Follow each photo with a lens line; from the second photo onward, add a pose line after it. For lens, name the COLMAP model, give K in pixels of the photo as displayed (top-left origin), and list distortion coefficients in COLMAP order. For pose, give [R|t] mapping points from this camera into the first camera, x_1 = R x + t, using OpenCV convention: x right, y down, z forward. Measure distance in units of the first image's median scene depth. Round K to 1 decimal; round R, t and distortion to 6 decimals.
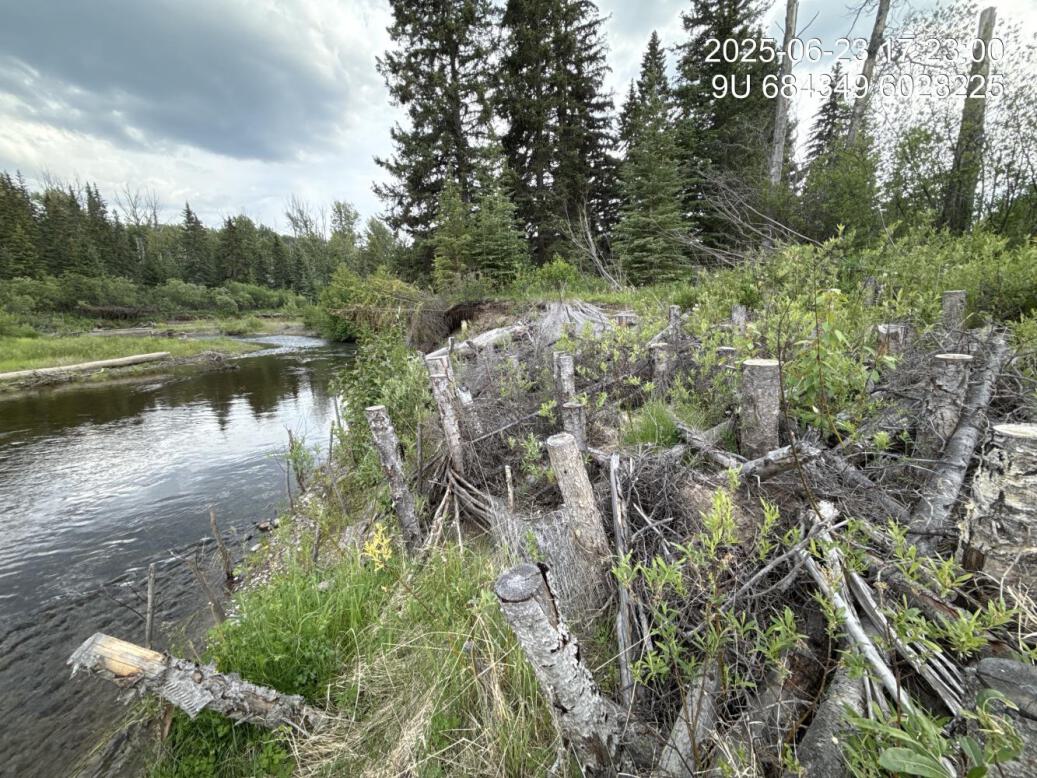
lens RADIAL K [[410.3, 0, 518.9], [0, 410.3, 387.2], [0, 0, 1]] dist [0.001159, 0.000003]
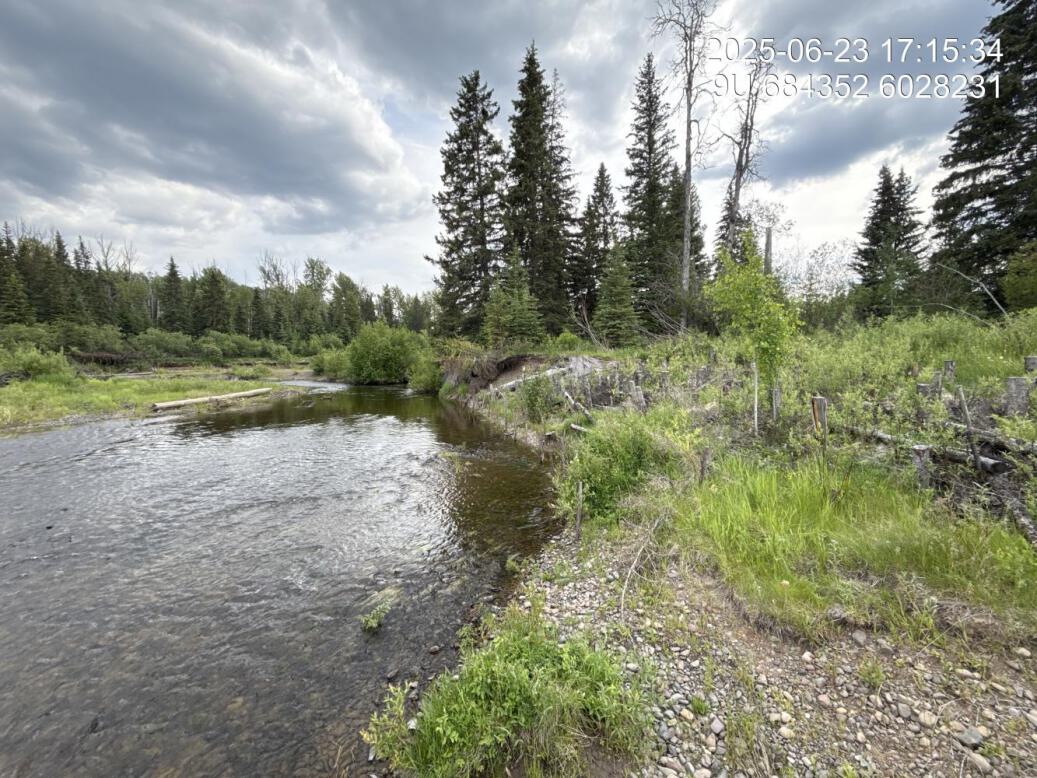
lens RADIAL K [[410.3, 0, 518.4], [0, 410.3, 385.3], [0, 0, 1]] dist [0.001159, 0.000003]
pose [[0.993067, 0.005639, 0.117413, -0.104906], [0.009398, 0.991843, -0.127118, 0.043289], [-0.117172, 0.127341, 0.984914, -0.218282]]
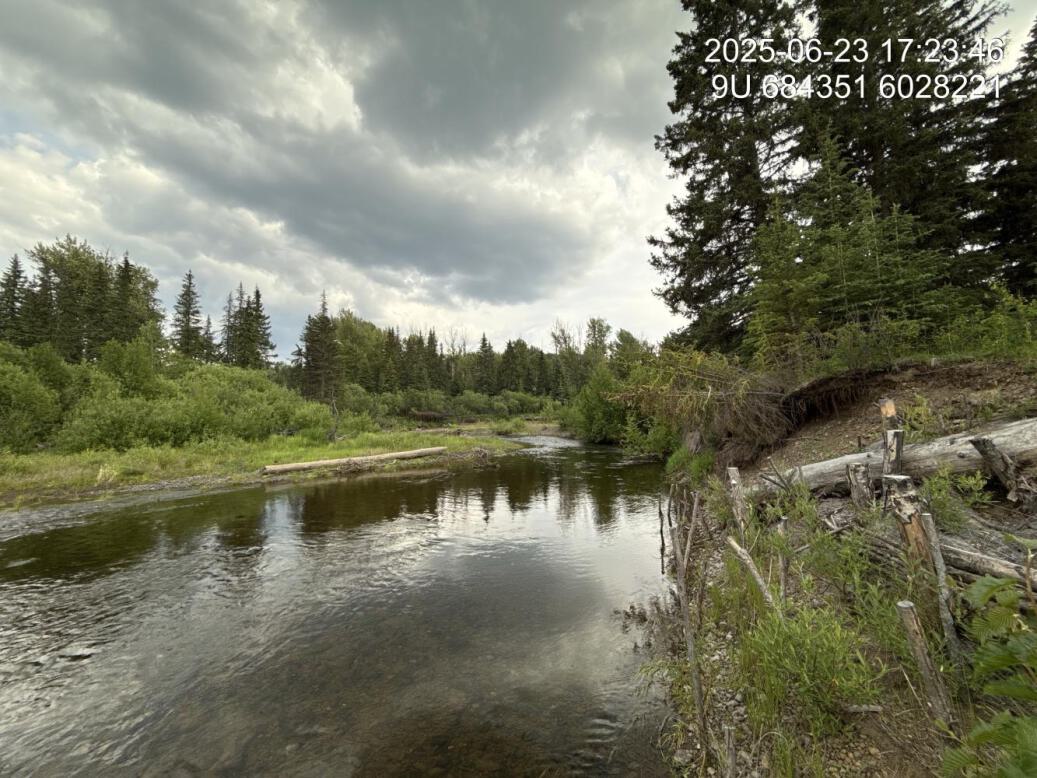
lens RADIAL K [[410.3, 0, 517.3], [0, 410.3, 387.5], [0, 0, 1]] dist [0.001159, 0.000003]
pose [[0.840666, -0.042916, -0.539851, -0.067022], [-0.094305, 0.970024, -0.223966, -0.008137], [0.533280, 0.239191, 0.811419, 0.109568]]
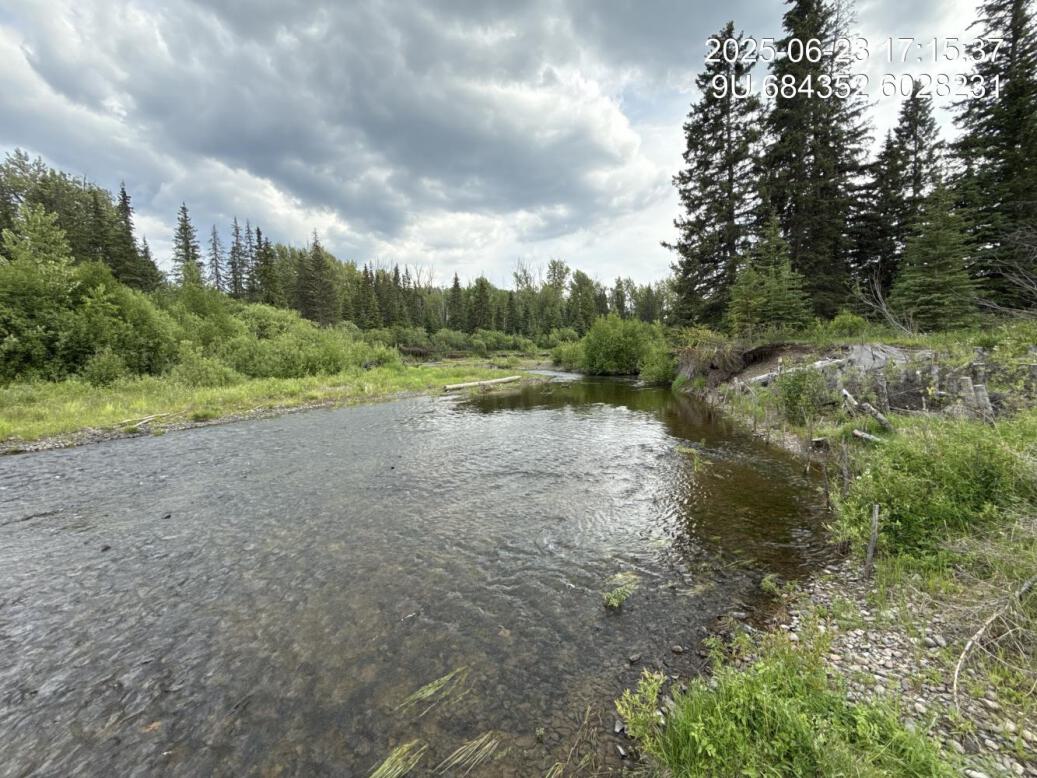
lens RADIAL K [[410.3, 0, 518.2], [0, 410.3, 386.4], [0, 0, 1]] dist [0.001159, 0.000003]
pose [[0.910072, 0.040830, -0.412435, -0.109731], [-0.082648, 0.993027, -0.084063, 0.044352], [0.406126, 0.110590, 0.907100, -0.218087]]
